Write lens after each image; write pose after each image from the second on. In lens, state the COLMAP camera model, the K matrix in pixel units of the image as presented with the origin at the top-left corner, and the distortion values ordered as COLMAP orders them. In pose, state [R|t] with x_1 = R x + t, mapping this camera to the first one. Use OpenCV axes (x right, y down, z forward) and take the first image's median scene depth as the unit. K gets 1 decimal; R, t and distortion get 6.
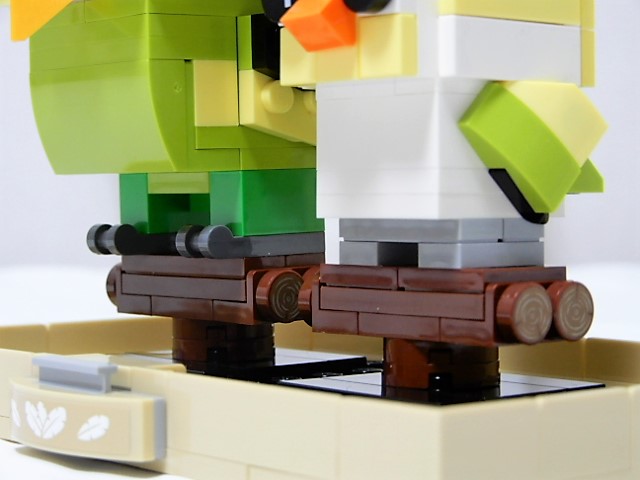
lens RADIAL K [[1821.4, 0, 321.5], [0, 1821.4, 240.2], [0, 0, 1]] dist [-0.419769, 0.000000]
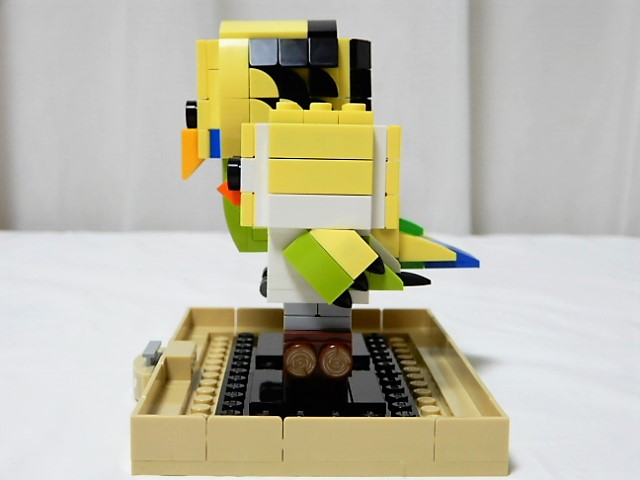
lens RADIAL K [[1079.9, 0, 320.0], [0, 1079.9, 239.3], [0, 0, 1]] dist [-0.130730, 0.000000]
pose [[0.783733, 0.078721, -0.616090, 0.763541], [-0.033820, 0.995873, 0.084226, -0.167123], [0.620177, -0.045174, 0.783160, 0.175538]]
